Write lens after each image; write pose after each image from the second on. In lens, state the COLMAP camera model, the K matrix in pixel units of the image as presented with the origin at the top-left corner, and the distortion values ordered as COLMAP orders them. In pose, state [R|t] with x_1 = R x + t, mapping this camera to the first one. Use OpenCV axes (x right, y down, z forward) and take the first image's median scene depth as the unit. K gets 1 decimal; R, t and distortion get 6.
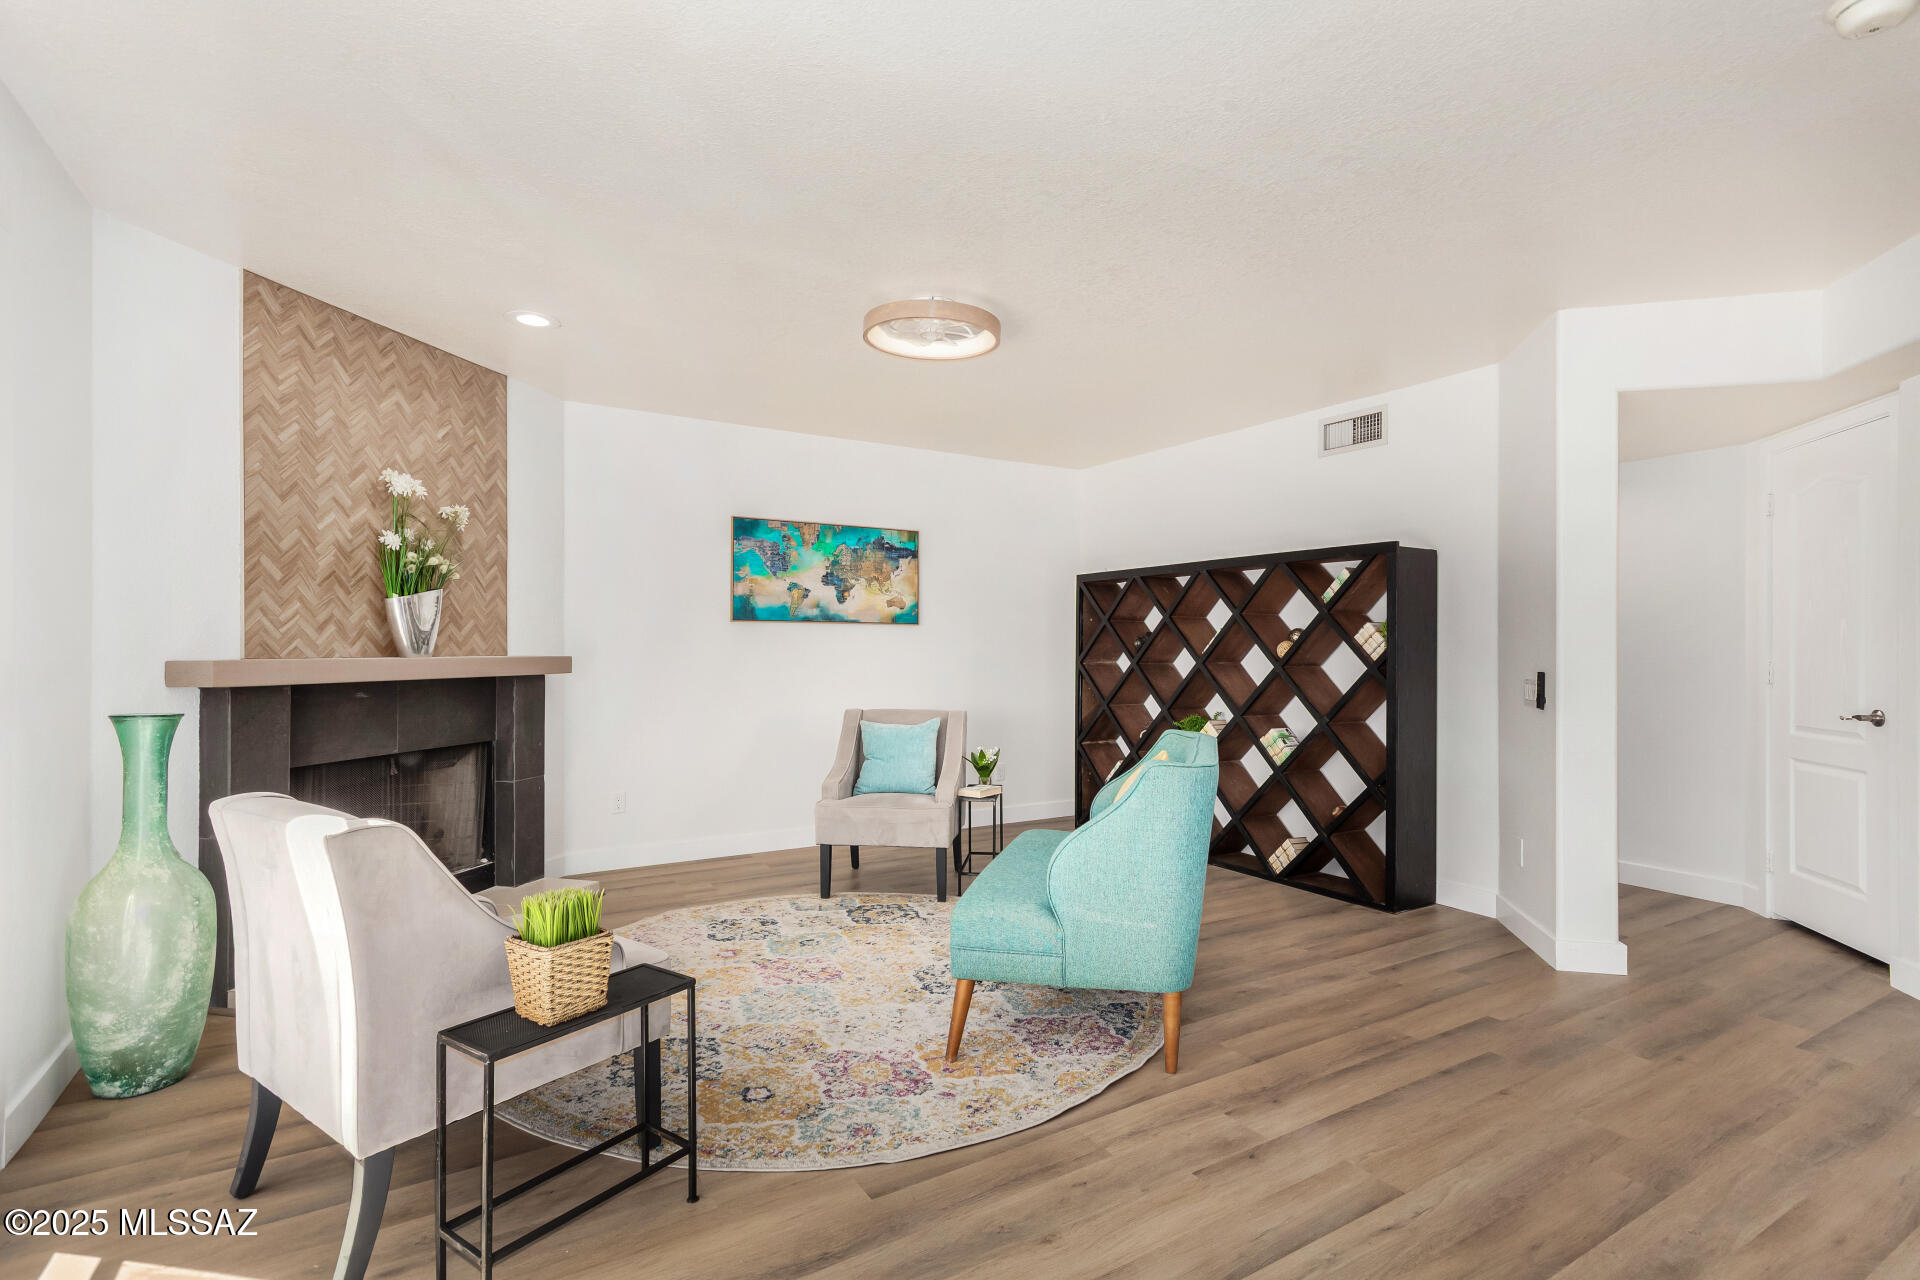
lens RADIAL K [[926.2, 0, 964.3], [0, 926.2, 643.8], [0, 0, 1]] dist [0.015676, 0.000612]
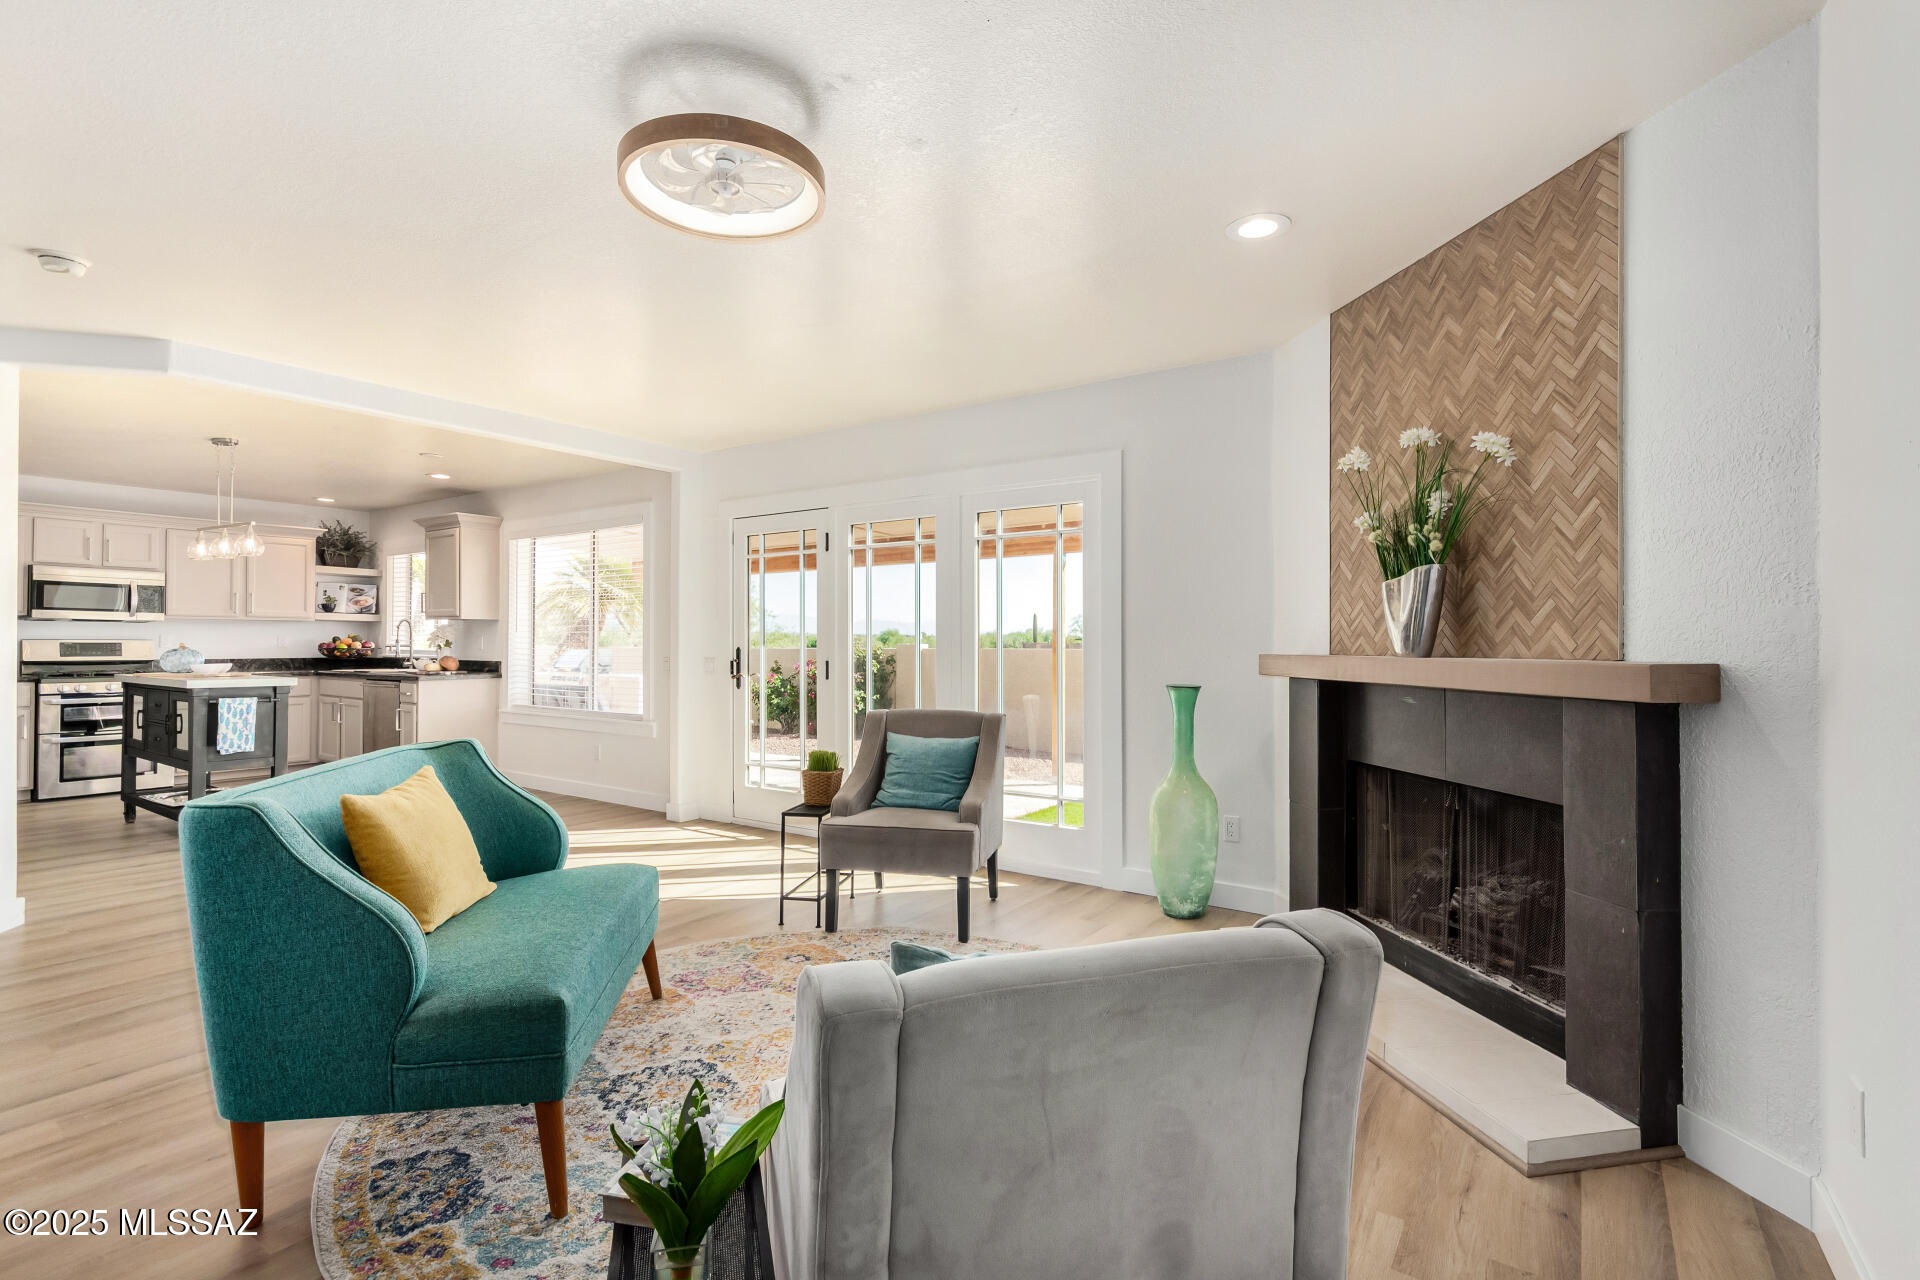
lens RADIAL K [[895.2, 0, 964.1], [0, 895.2, 632.1], [0, 0, 1]] dist [0.001927, -0.000016]
pose [[-0.915937, -0.013114, -0.401108, 0.059298], [-0.006599, 0.999823, -0.017619, 0.008371], [0.401268, -0.013491, -0.915861, 1.460196]]
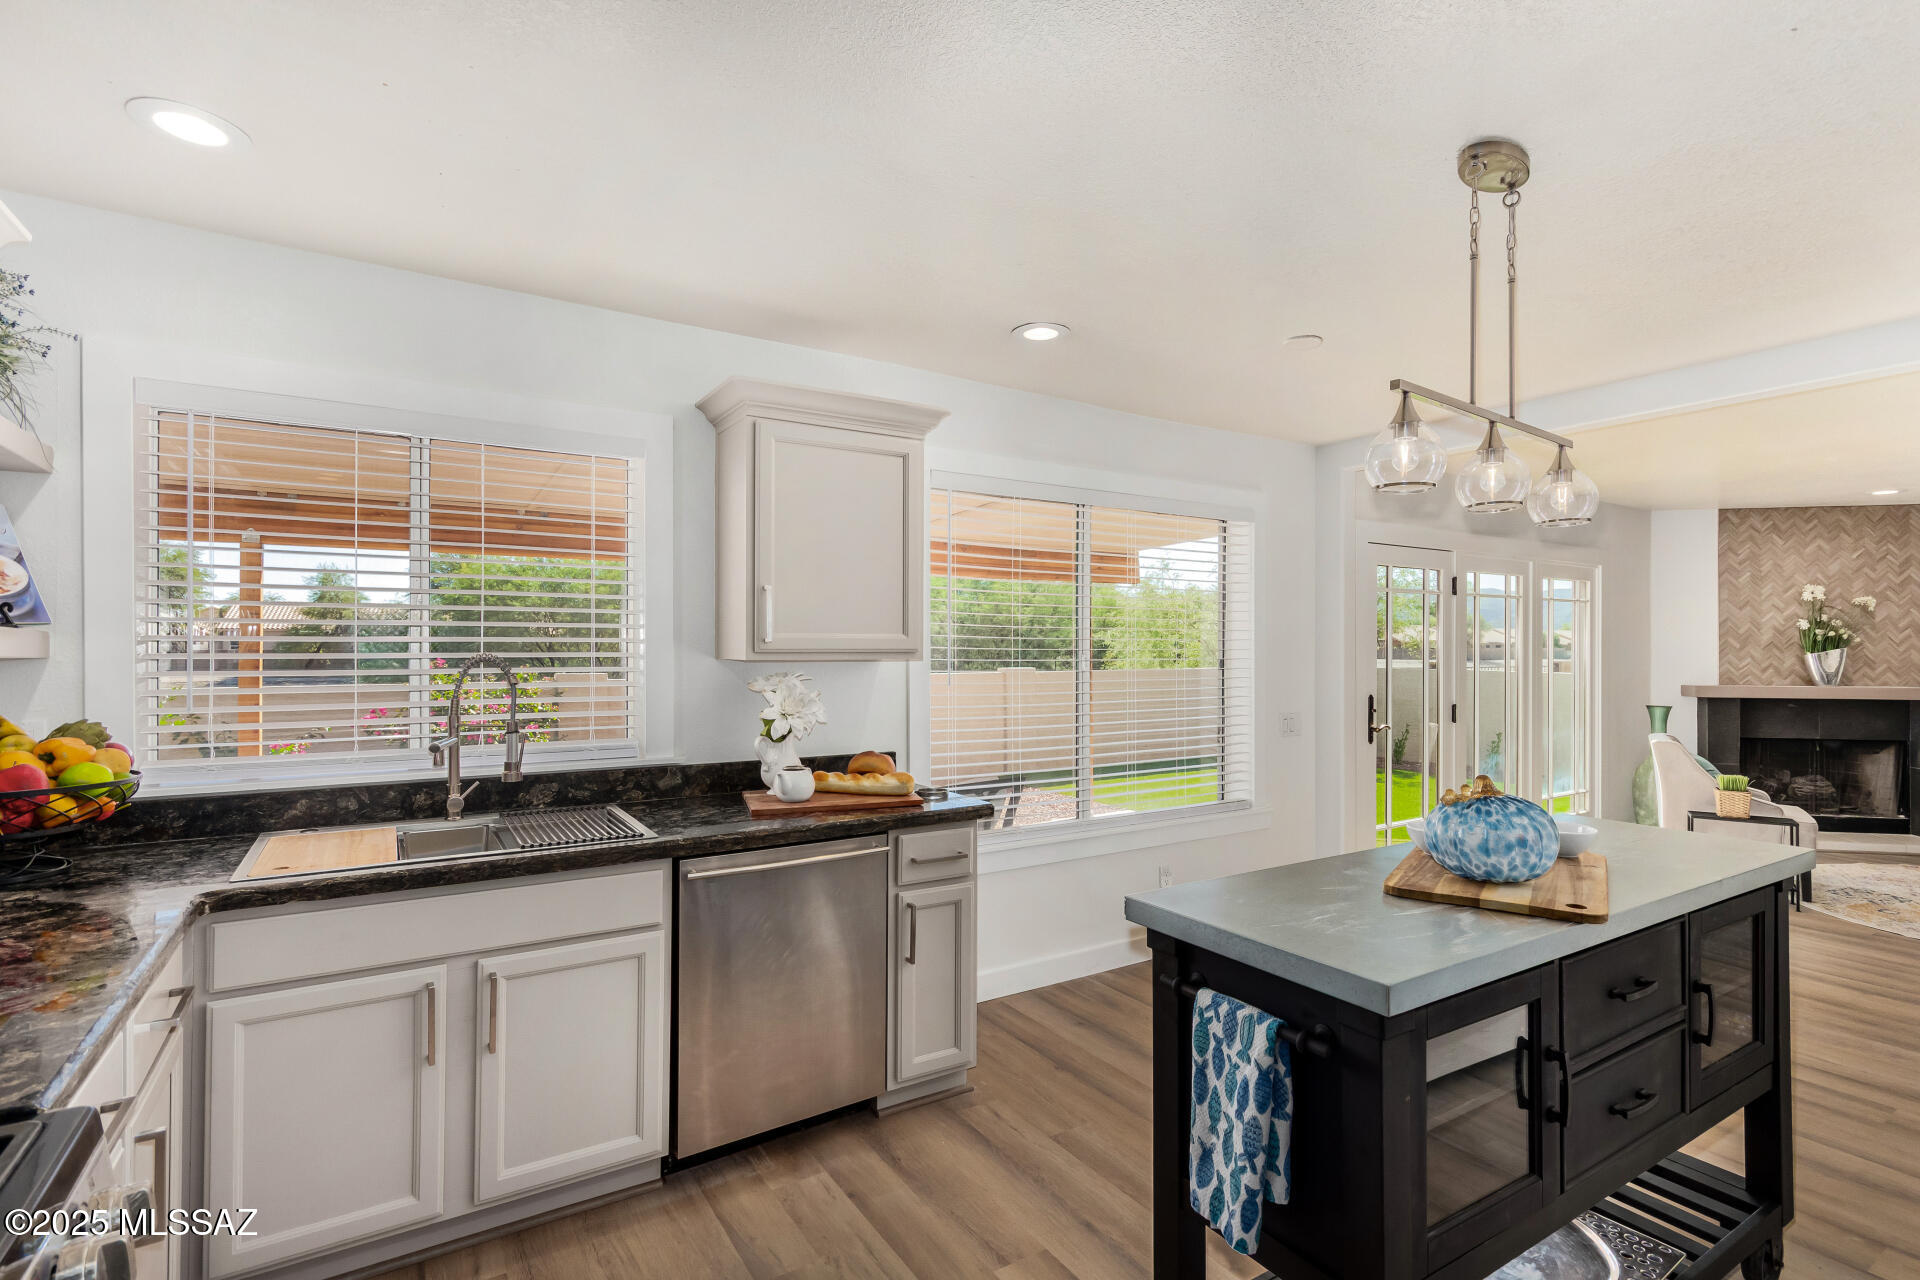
lens RADIAL K [[895.2, 0, 950.9], [0, 895.2, 637.1], [0, 0, 1]] dist [0.001927, -0.000016]
pose [[0.002934, -0.002097, -0.999993, 1.085116], [0.003493, 0.999992, -0.002087, -0.079249], [0.999990, -0.003487, 0.002941, -0.665554]]
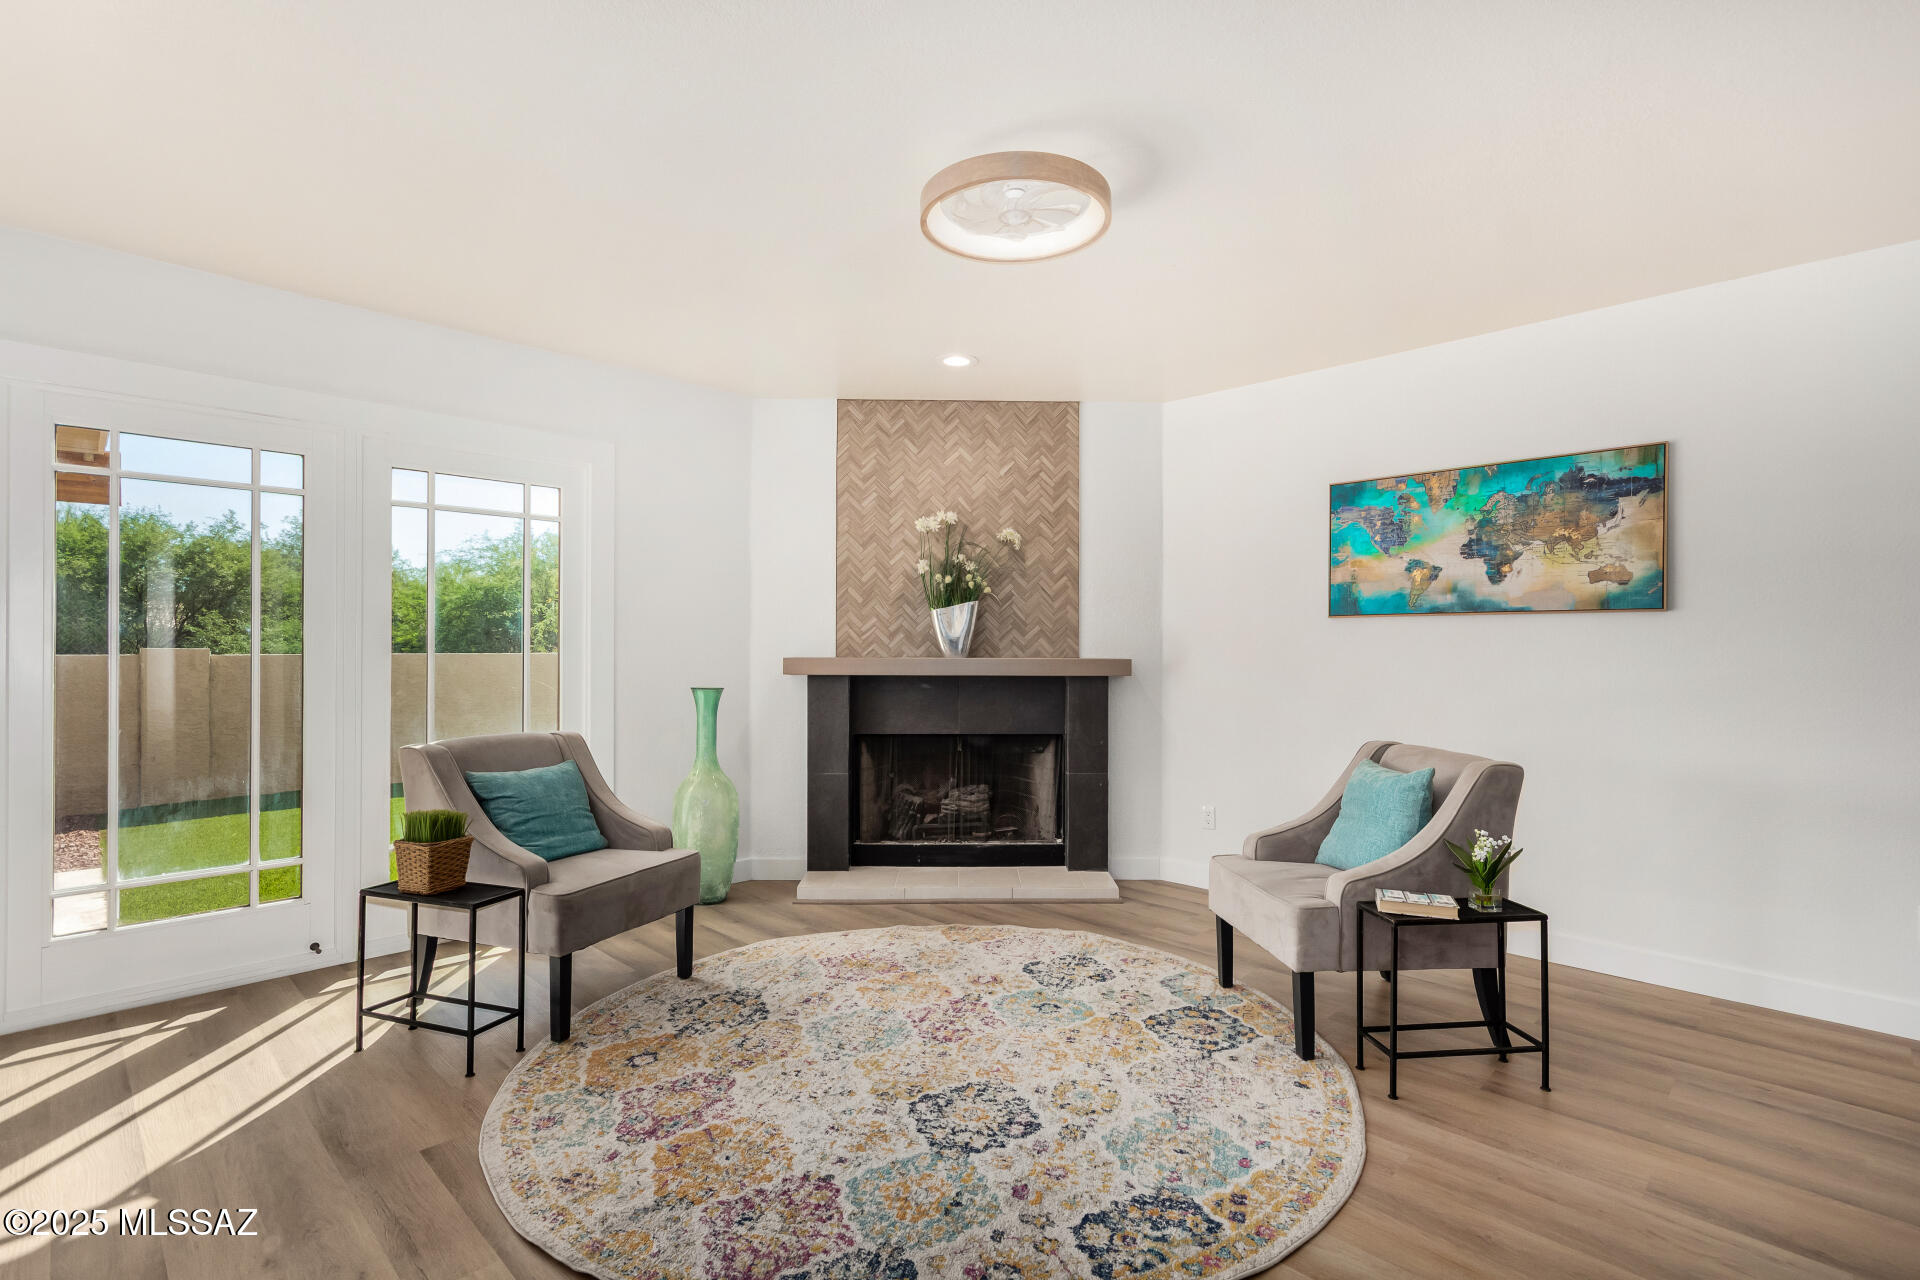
lens RADIAL K [[895.2, 0, 987.3], [0, 895.2, 647.8], [0, 0, 1]] dist [0.001927, -0.000016]
pose [[0.249164, -0.004565, -0.968451, 0.552220], [0.000688, 0.999989, -0.004537, 0.006272], [0.968461, 0.000464, 0.249165, 0.703240]]
